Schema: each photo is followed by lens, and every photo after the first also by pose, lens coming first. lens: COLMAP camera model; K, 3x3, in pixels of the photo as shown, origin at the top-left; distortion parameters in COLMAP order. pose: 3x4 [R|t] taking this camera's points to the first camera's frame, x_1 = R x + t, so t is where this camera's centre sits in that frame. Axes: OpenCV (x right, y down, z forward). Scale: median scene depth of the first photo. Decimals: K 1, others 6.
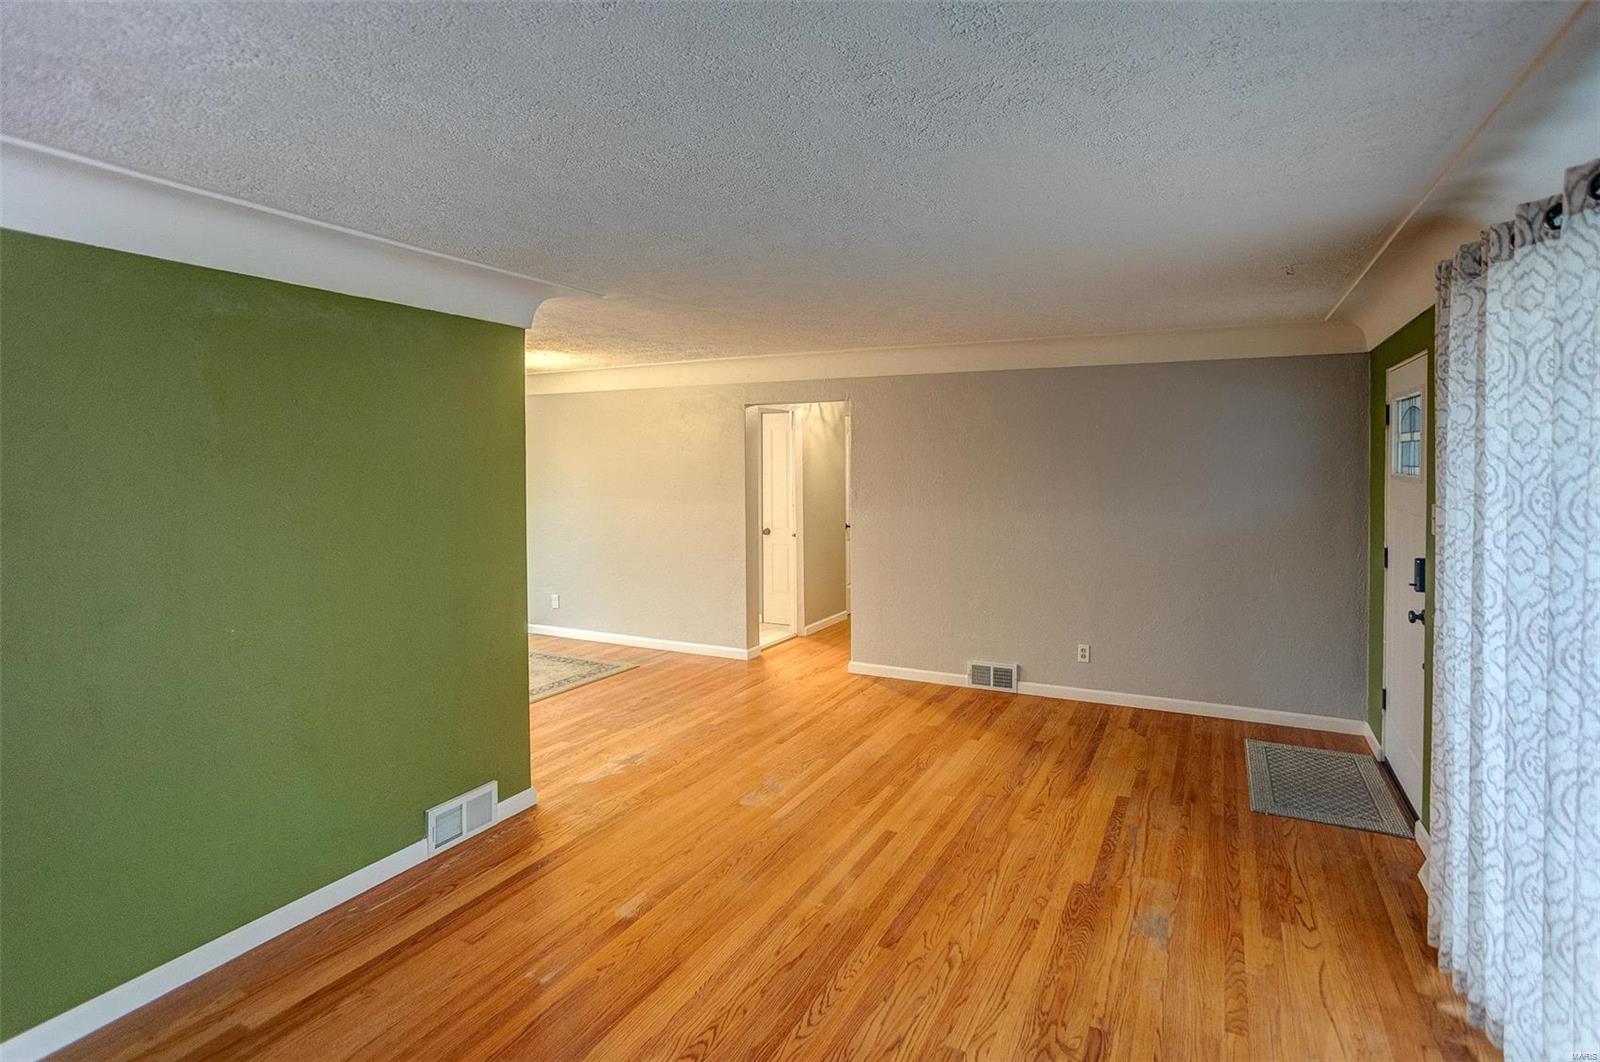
lens RADIAL K [[808.1, 0, 799.4], [0, 808.1, 531.2], [0, 0, 1]] dist [0.003307, 0.004553]
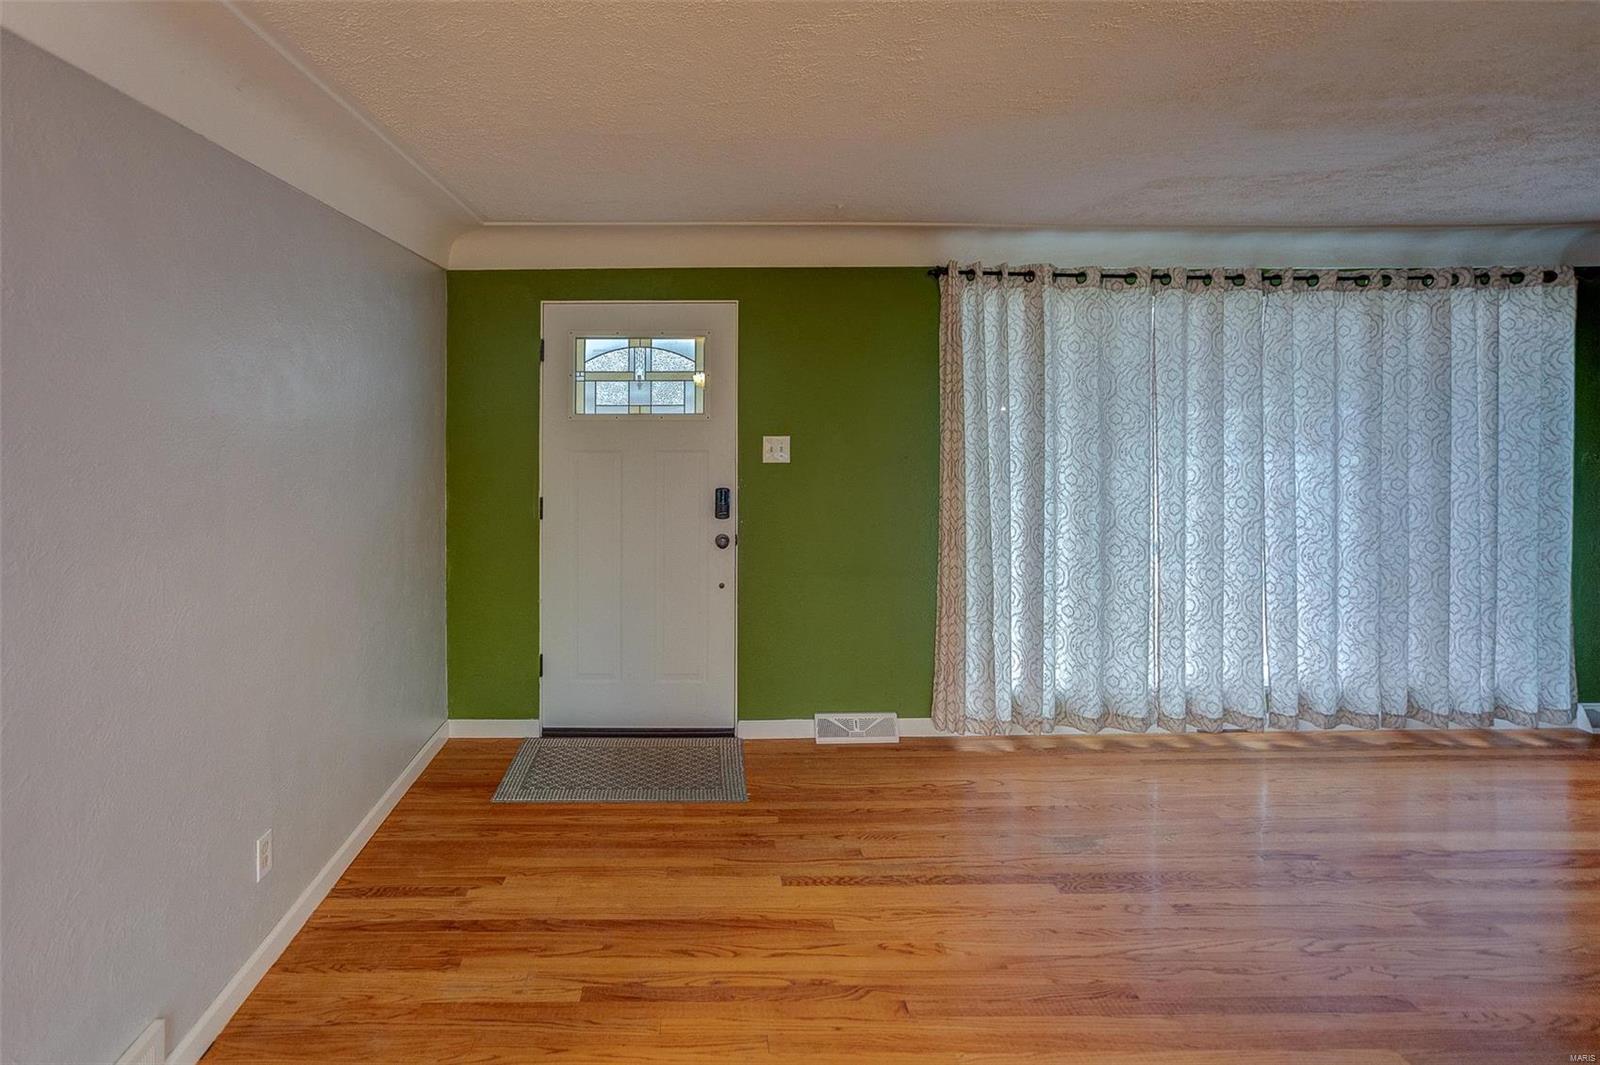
lens RADIAL K [[808.1, 0, 796.8], [0, 808.1, 532.3], [0, 0, 1]] dist [0.003307, 0.004553]
pose [[-0.521923, -0.122518, 0.844148, -0.134160], [0.079806, 0.978277, 0.191327, -0.079460], [-0.849251, 0.167226, -0.500808, 1.320952]]
